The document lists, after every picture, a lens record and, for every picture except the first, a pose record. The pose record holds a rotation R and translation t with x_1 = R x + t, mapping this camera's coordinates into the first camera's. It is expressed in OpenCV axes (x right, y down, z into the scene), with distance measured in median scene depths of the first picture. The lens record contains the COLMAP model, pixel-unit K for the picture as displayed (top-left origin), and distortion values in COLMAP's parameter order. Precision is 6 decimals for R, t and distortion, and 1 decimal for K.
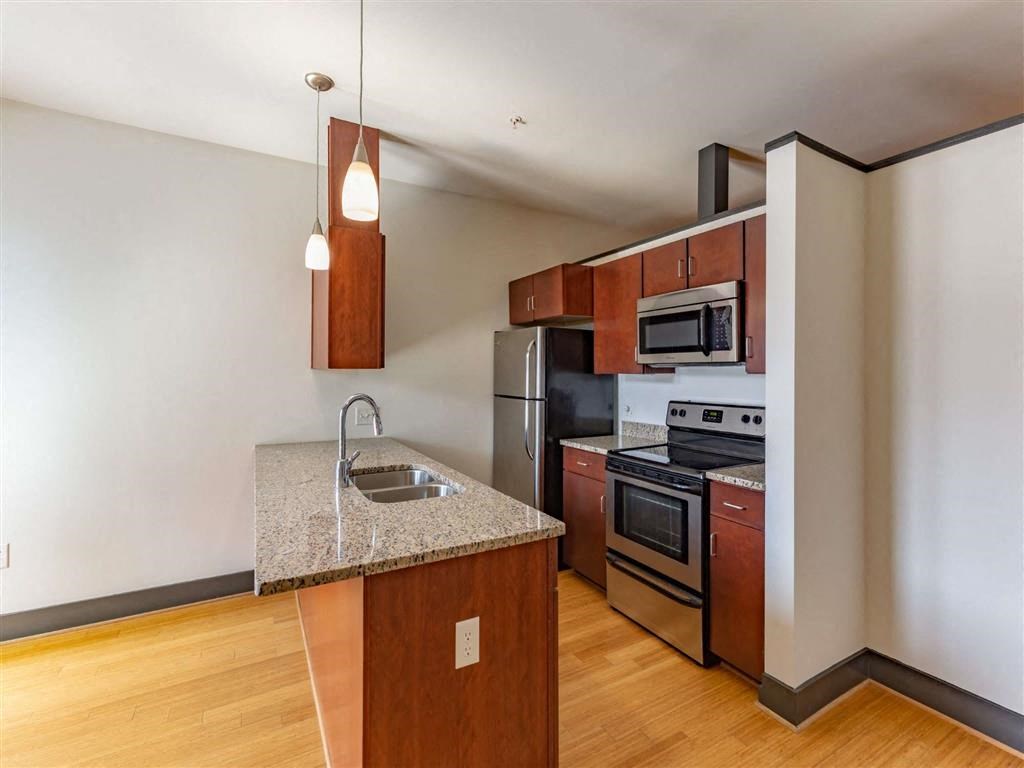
lens RADIAL K [[471.9, 0, 517.4], [0, 471.9, 369.3], [0, 0, 1]] dist [0.000248, -0.000136]
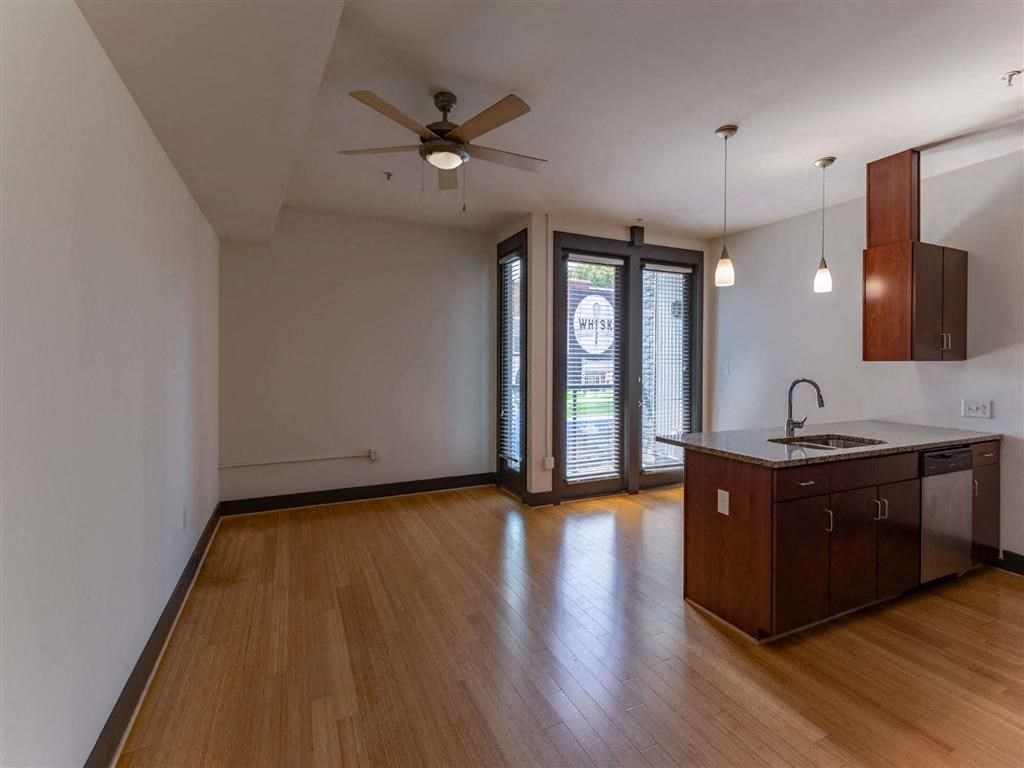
lens RADIAL K [[471.9, 0, 517.4], [0, 471.9, 369.3], [0, 0, 1]] dist [0.000248, -0.000136]
pose [[-0.084198, 0.013074, -0.996363, 0.944918], [0.000904, 0.999915, 0.013045, 0.003434], [0.996449, 0.000198, -0.084203, 0.160721]]
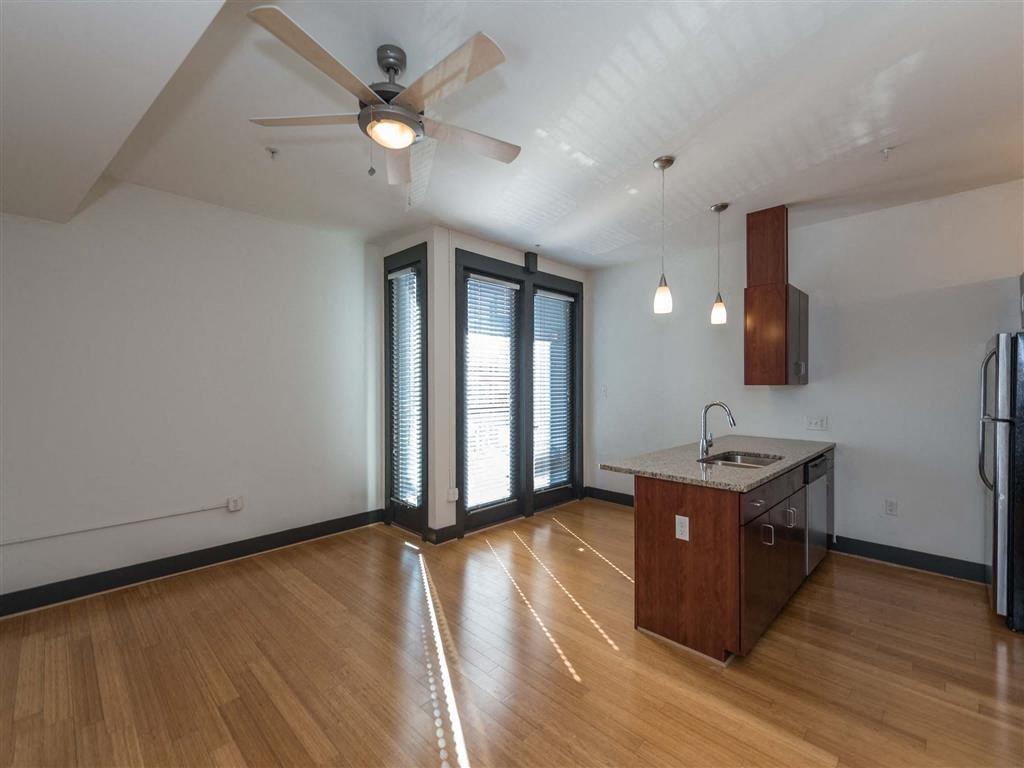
lens RADIAL K [[441.6, 0, 513.8], [0, 441.6, 389.3], [0, 0, 1]] dist [0.004004, 0.000201]
pose [[0.269711, 0.009388, -0.962895, 0.728509], [0.007489, 0.999902, 0.011846, -0.009996], [0.962912, -0.010406, 0.269615, -0.076261]]
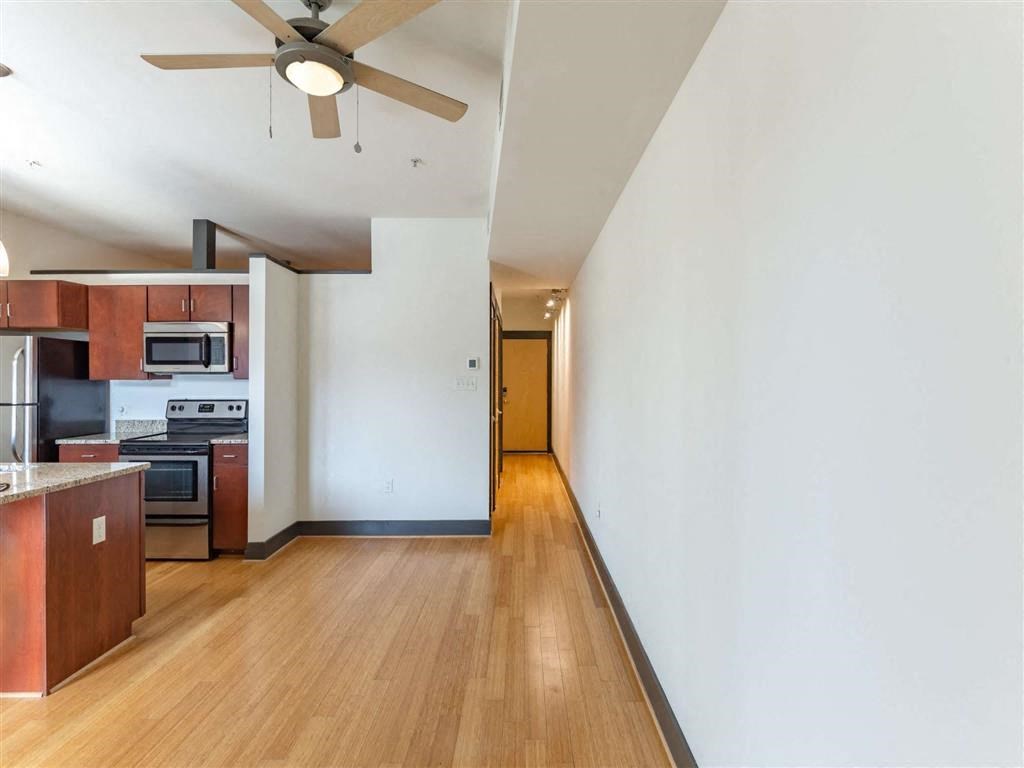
lens RADIAL K [[509.7, 0, 514.9], [0, 509.7, 376.2], [0, 0, 1]] dist [0.001516, 0.000187]
pose [[0.515171, -0.001081, 0.857087, -0.476958], [-0.002523, 0.999993, 0.002778, -0.007603], [-0.857084, -0.003593, 0.515165, -0.676030]]
